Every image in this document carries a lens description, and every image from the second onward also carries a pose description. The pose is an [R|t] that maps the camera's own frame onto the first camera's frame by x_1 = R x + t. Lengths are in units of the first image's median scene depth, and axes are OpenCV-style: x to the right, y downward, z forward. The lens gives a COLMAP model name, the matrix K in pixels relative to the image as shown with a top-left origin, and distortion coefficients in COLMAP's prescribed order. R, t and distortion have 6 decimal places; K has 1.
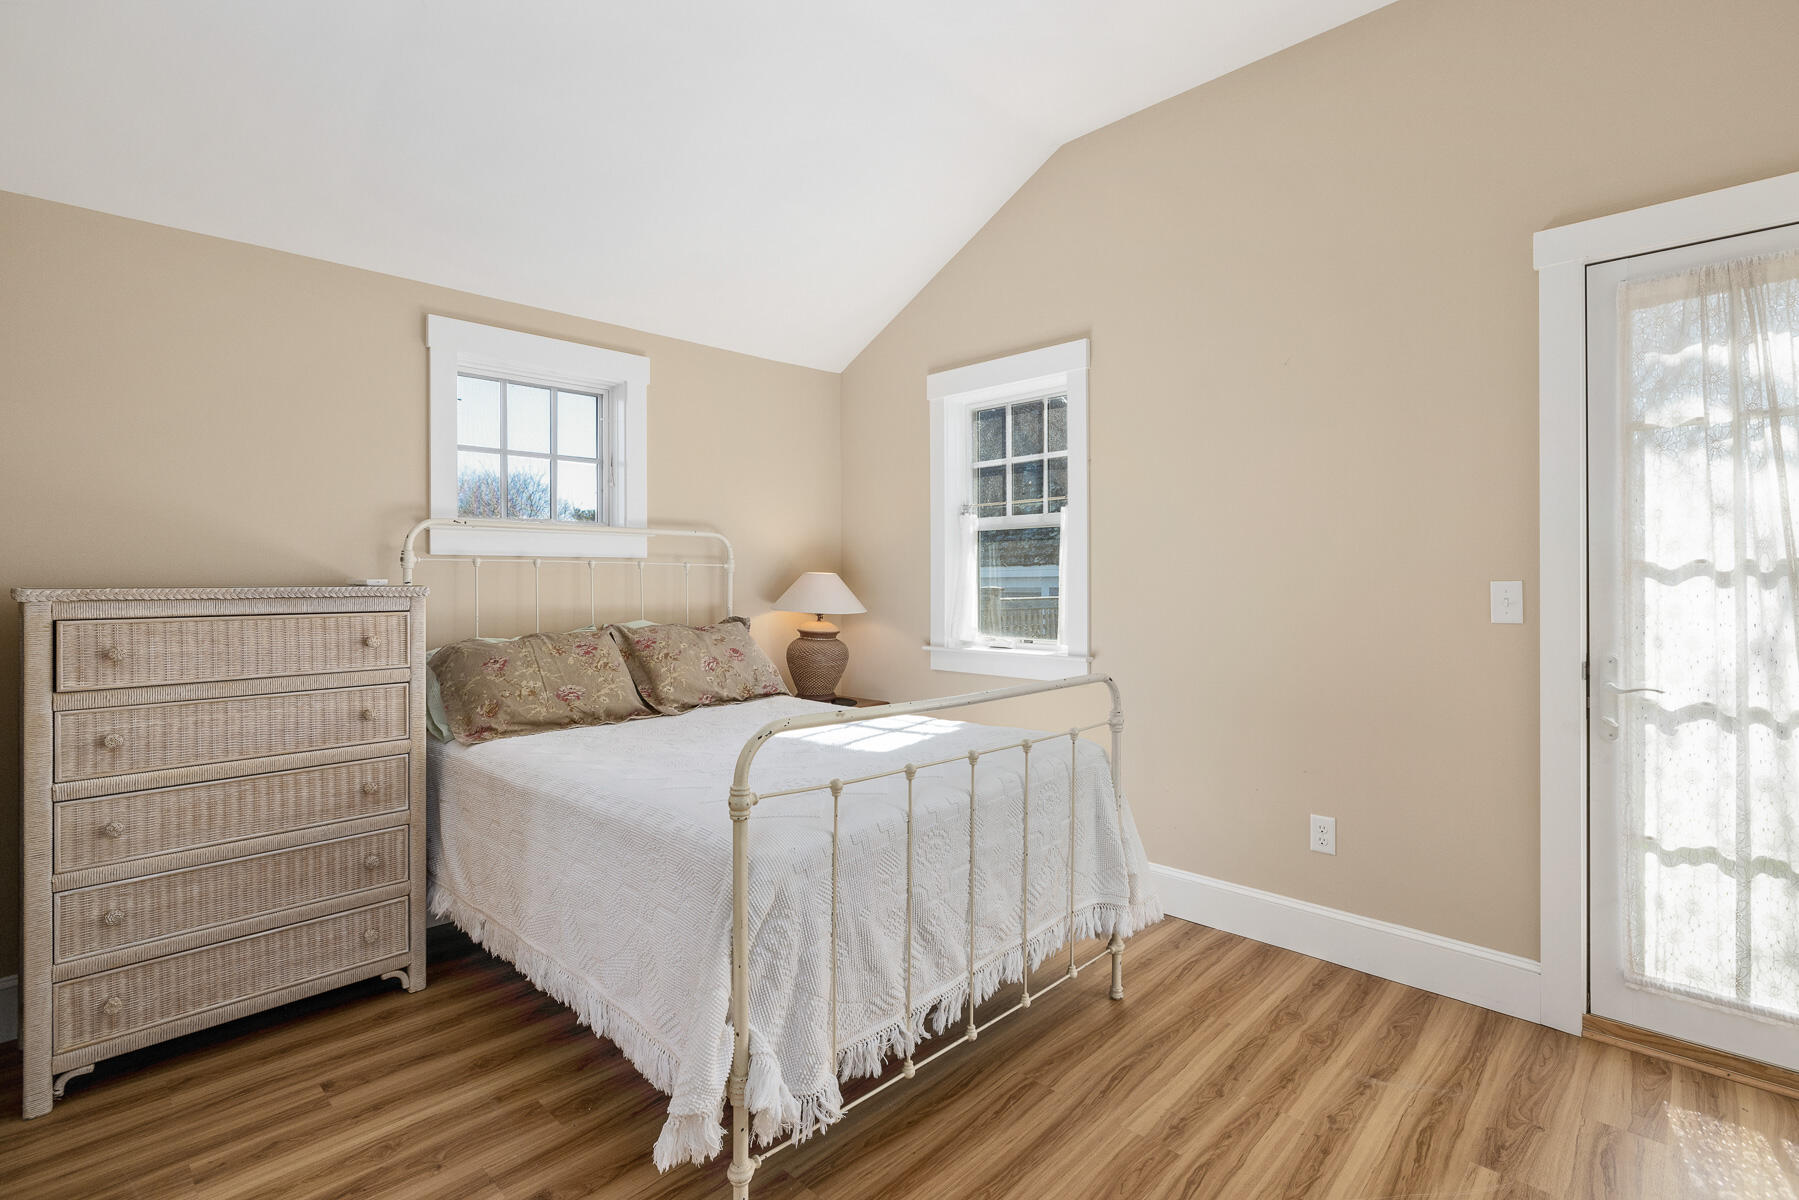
lens RADIAL K [[843.4, 0, 898.7], [0, 843.4, 579.2], [0, 0, 1]] dist [0.000101, -0.000089]
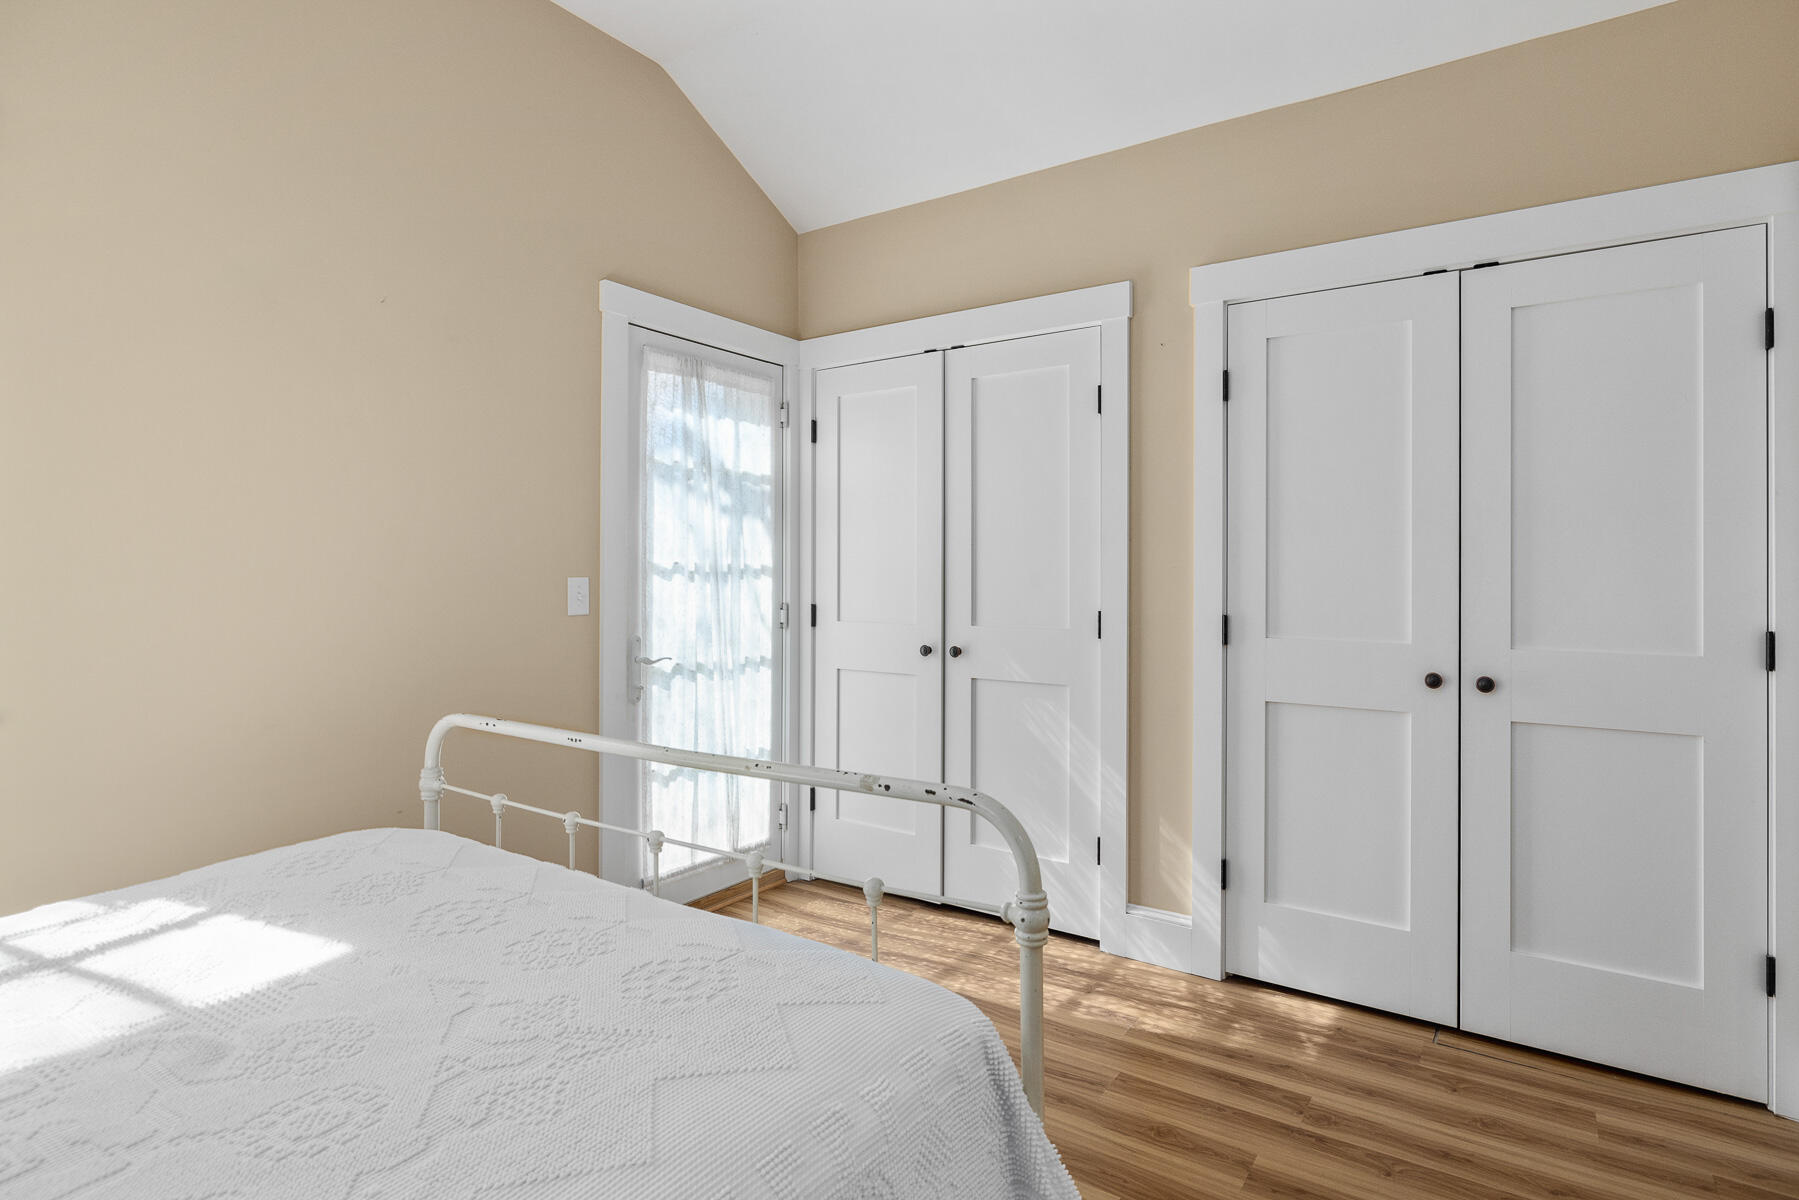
lens RADIAL K [[911.8, 0, 902.2], [0, 911.8, 586.1], [0, 0, 1]] dist [-0.001122, 0.000008]
pose [[-0.189434, 0.000904, 0.981893, -0.608232], [-0.002389, 0.999996, -0.001381, 0.017590], [-0.981891, -0.002607, -0.189431, 0.904575]]
